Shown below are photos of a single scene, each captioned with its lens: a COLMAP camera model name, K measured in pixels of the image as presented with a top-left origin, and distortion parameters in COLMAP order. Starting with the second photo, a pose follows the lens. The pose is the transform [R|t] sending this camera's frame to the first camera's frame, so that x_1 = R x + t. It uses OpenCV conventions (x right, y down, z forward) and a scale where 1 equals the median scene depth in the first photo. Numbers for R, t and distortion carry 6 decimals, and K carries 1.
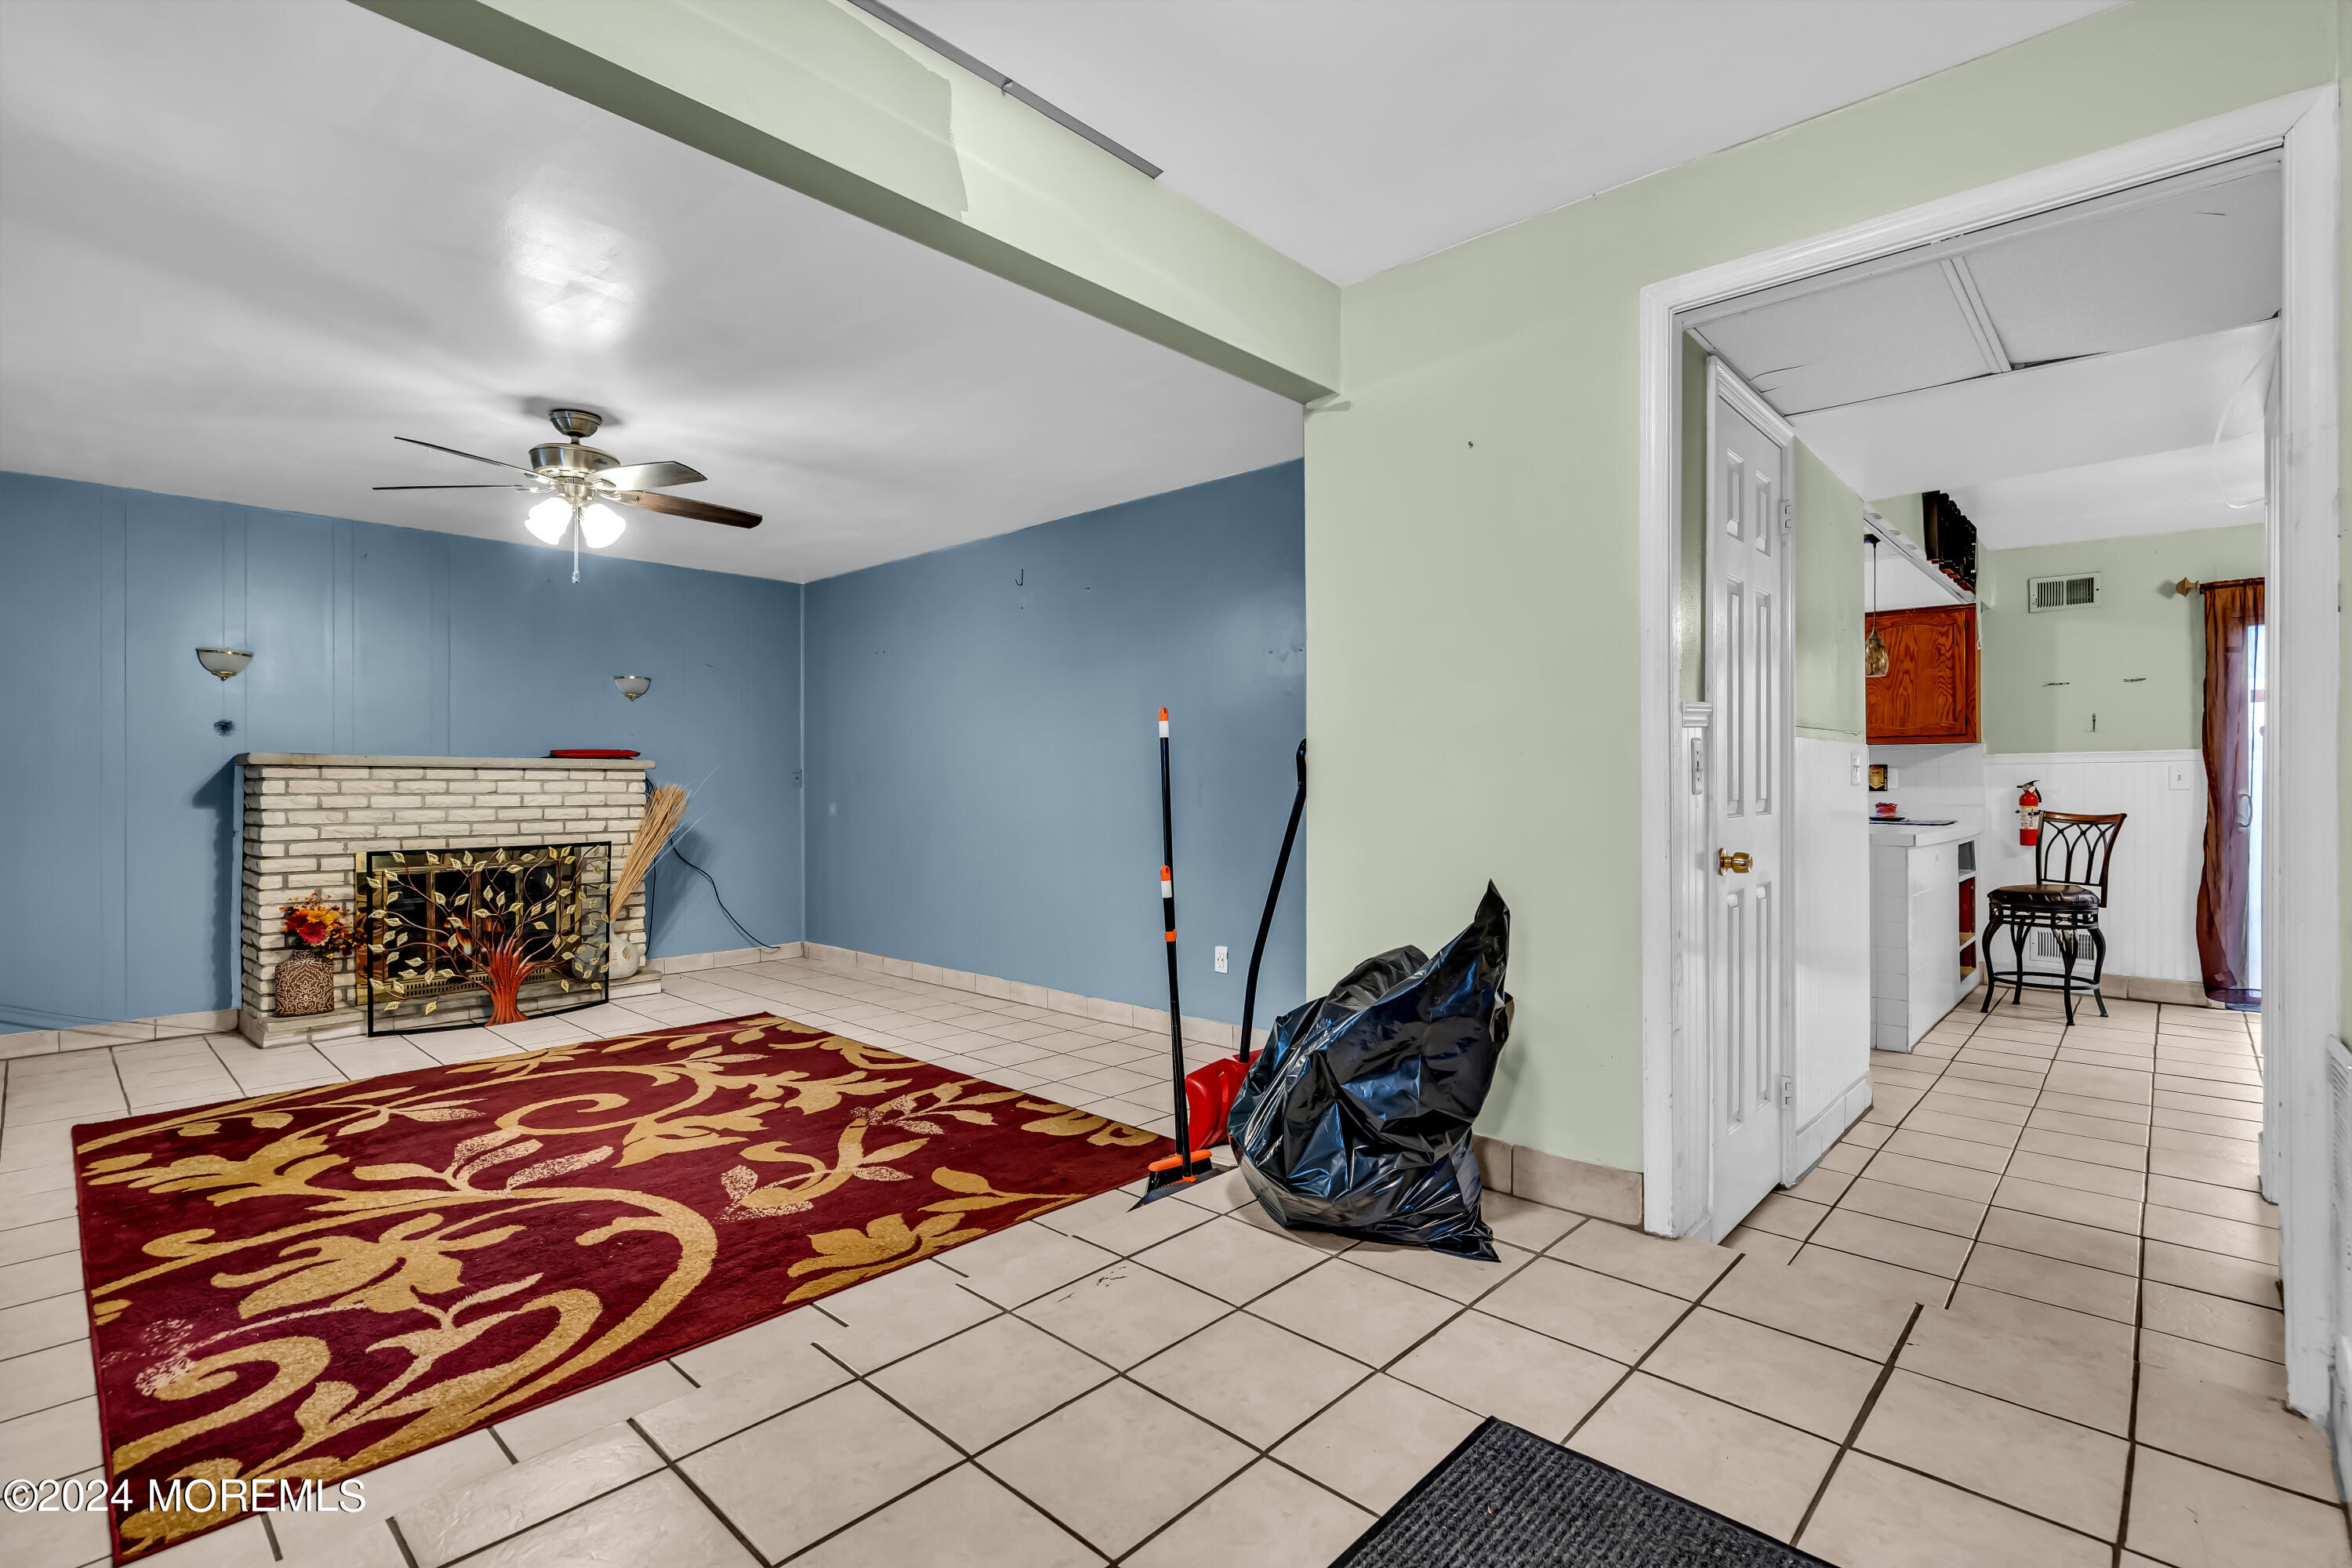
lens RADIAL K [[1079.0, 0, 1171.9], [0, 1079.0, 782.5], [0, 0, 1]] dist [0.000523, -0.000044]
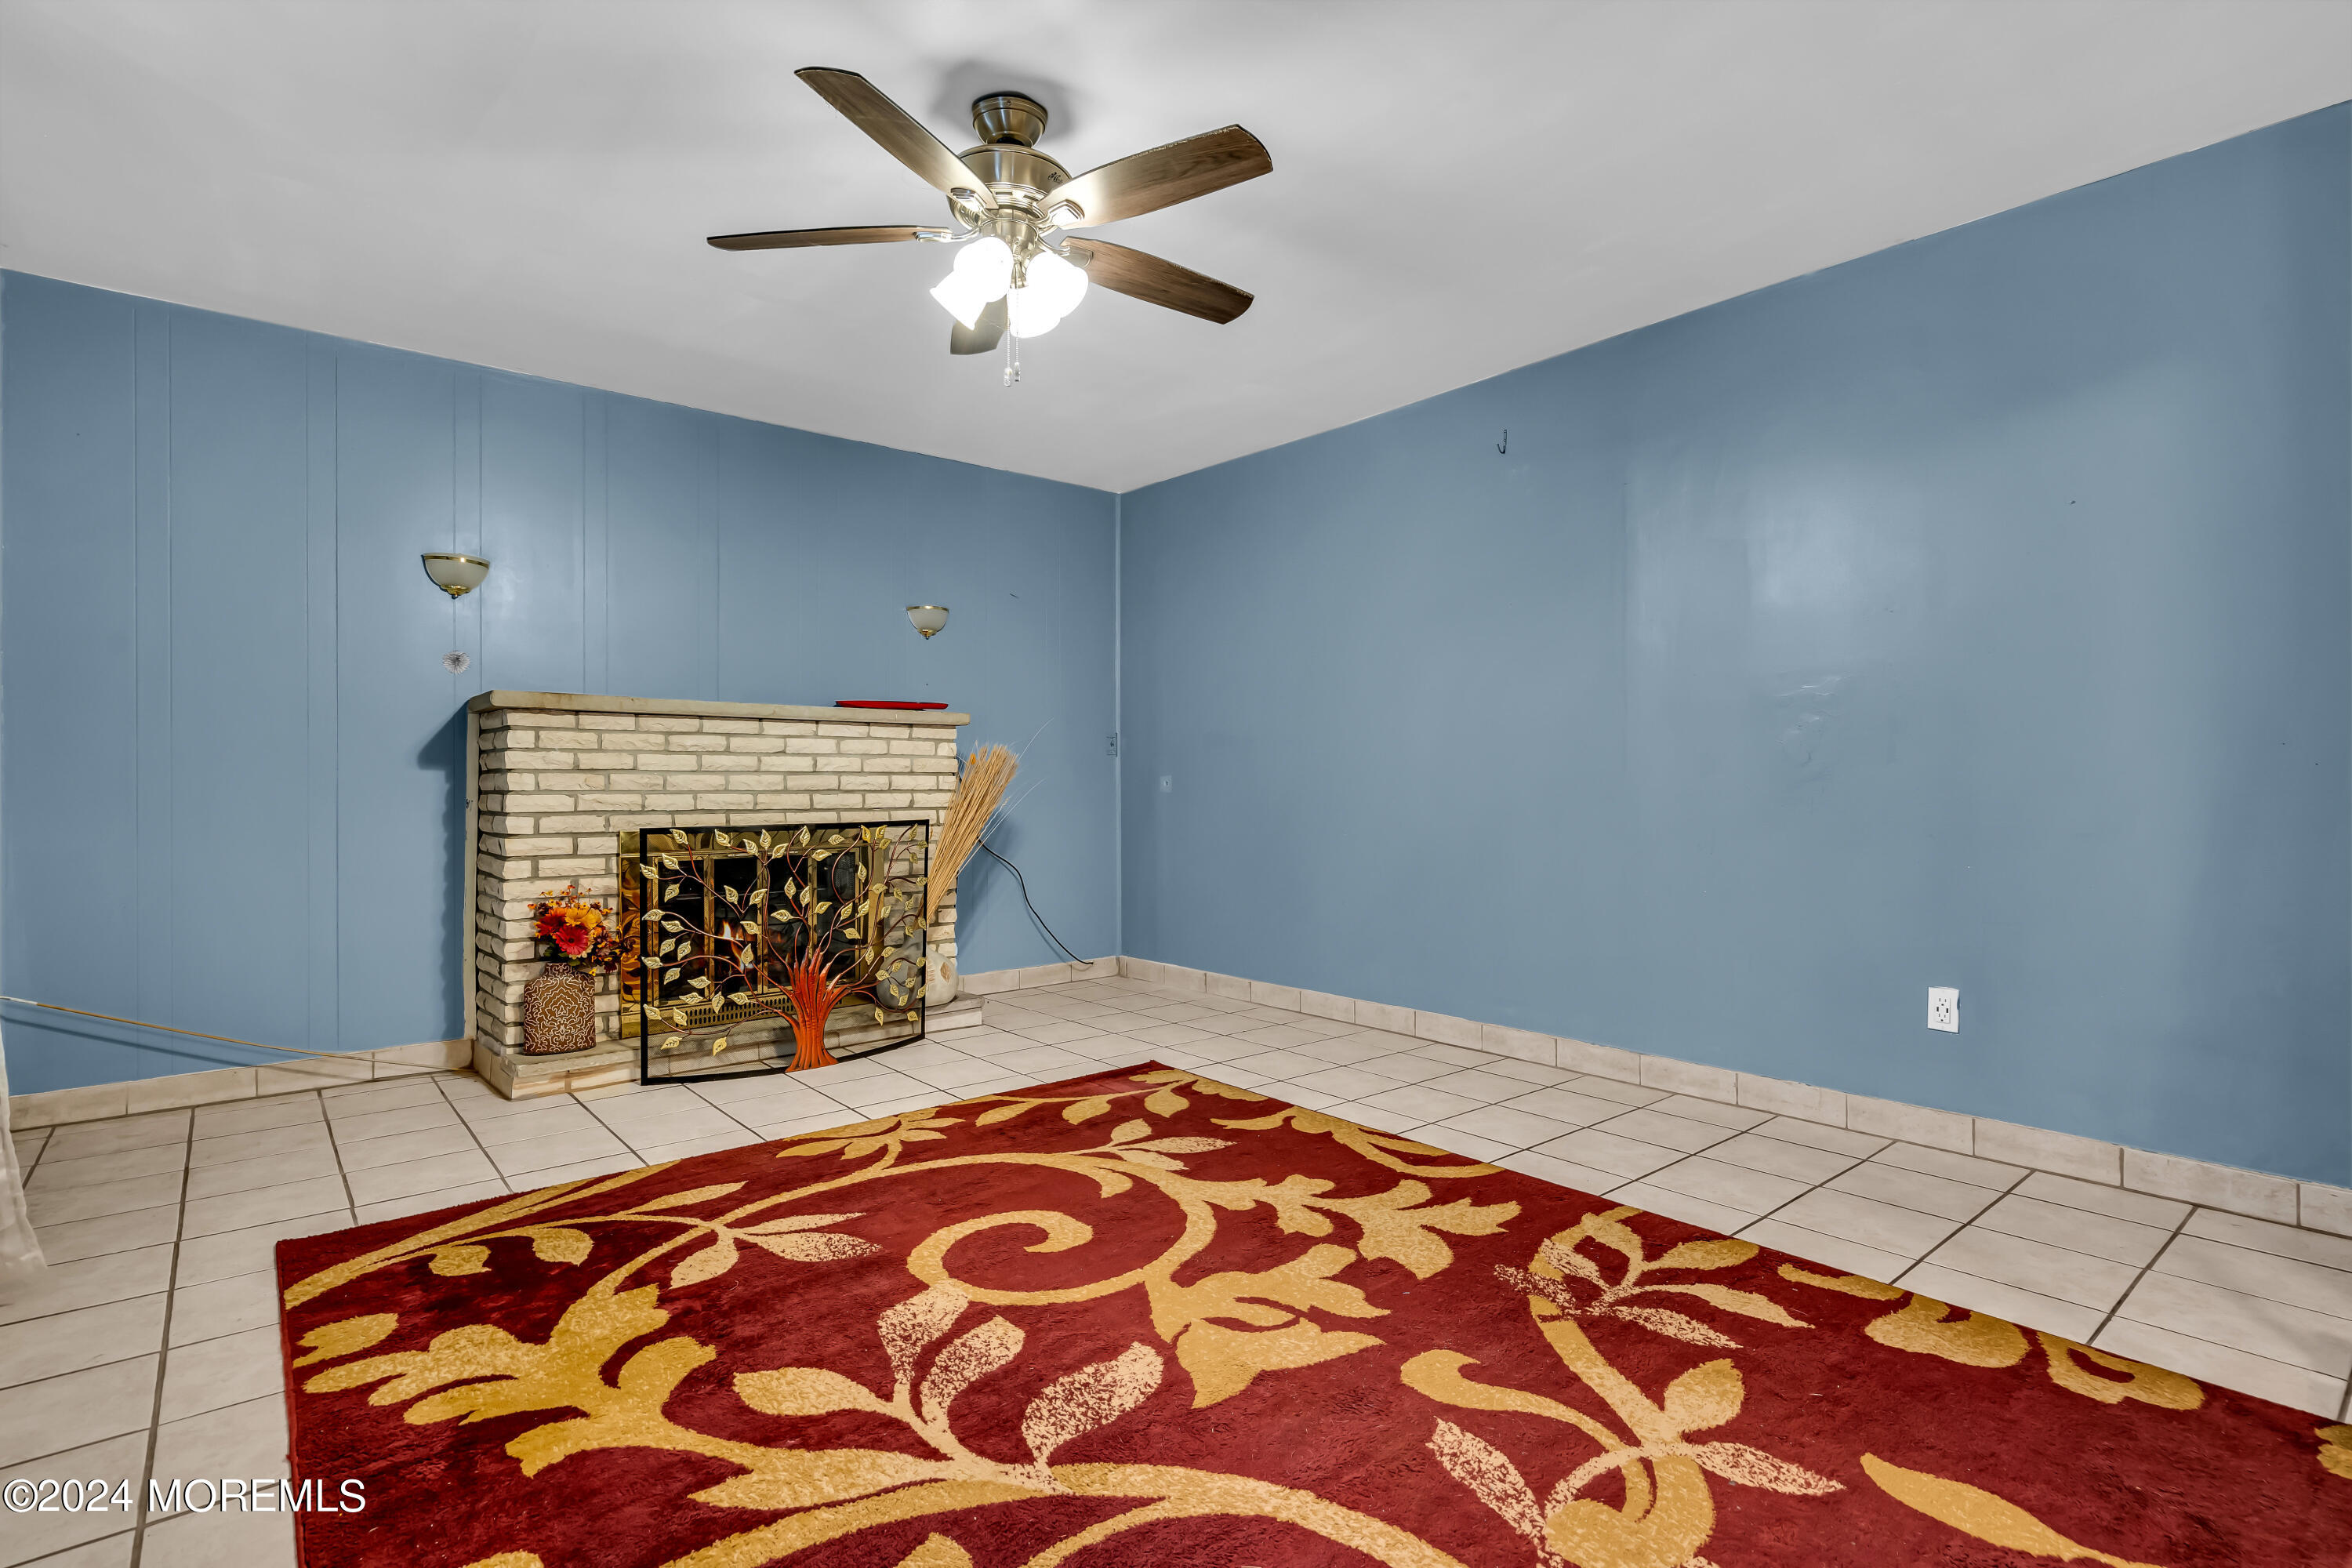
lens RADIAL K [[1128.2, 0, 1168.5], [0, 1128.2, 781.7], [0, 0, 1]] dist [0.002009, 0.000816]
pose [[0.992727, 0.000470, -0.120386, -0.306408], [-0.000322, 0.999999, 0.001247, 0.032009], [0.120386, -0.001199, 0.992726, 0.295669]]
